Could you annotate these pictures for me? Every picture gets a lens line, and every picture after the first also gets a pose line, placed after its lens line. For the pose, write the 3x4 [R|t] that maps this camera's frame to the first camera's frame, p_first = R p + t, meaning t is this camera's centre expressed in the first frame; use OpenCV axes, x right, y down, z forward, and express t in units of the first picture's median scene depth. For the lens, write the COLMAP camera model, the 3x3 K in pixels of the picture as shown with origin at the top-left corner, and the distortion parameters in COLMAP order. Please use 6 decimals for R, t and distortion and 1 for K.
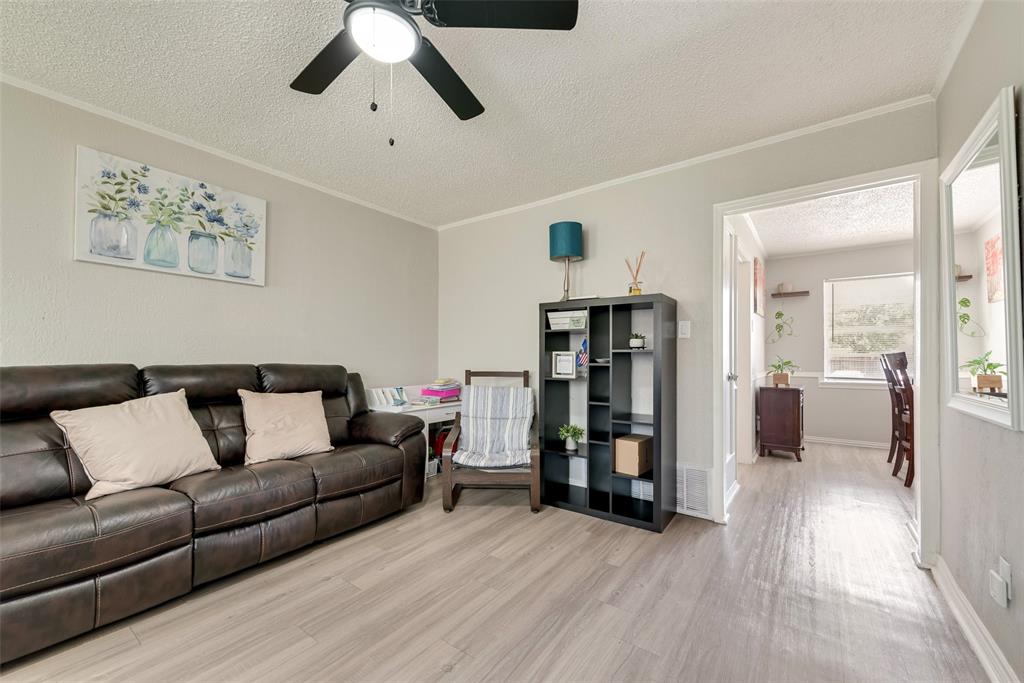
lens RADIAL K [[403.1, 0, 513.7], [0, 403.1, 347.4], [0, 0, 1]] dist [0.012892, -0.003399]
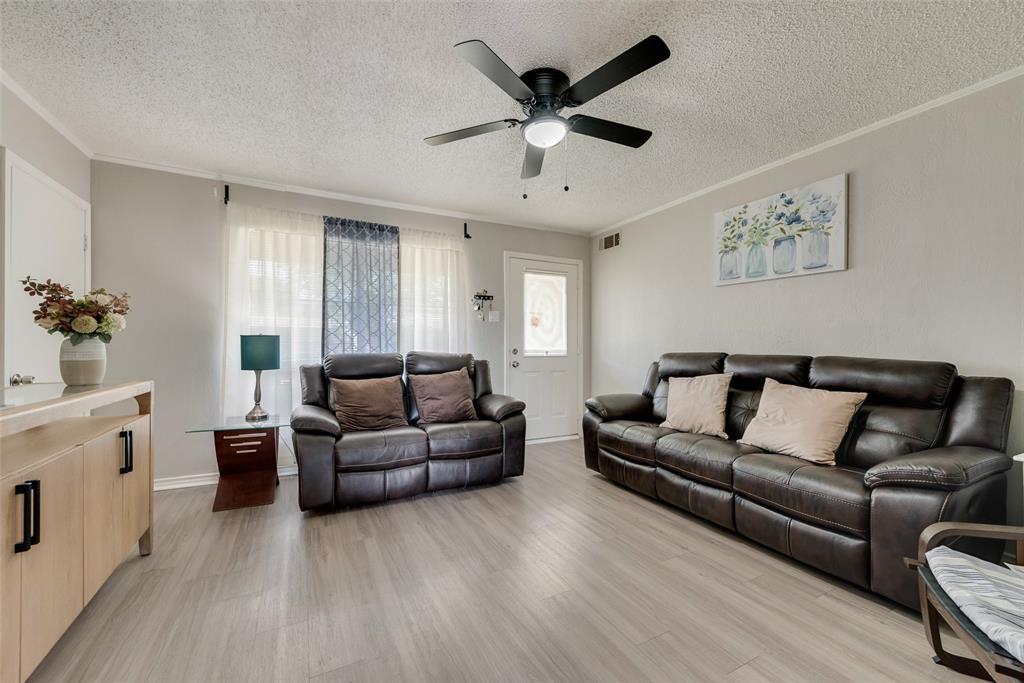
lens RADIAL K [[403.1, 0, 513.5], [0, 403.1, 345.1], [0, 0, 1]] dist [0.012892, -0.003399]
pose [[-0.441814, -0.011298, -0.897036, 0.562720], [0.006008, 0.999861, -0.015553, 0.026956], [0.897087, -0.012261, -0.441685, 0.823337]]
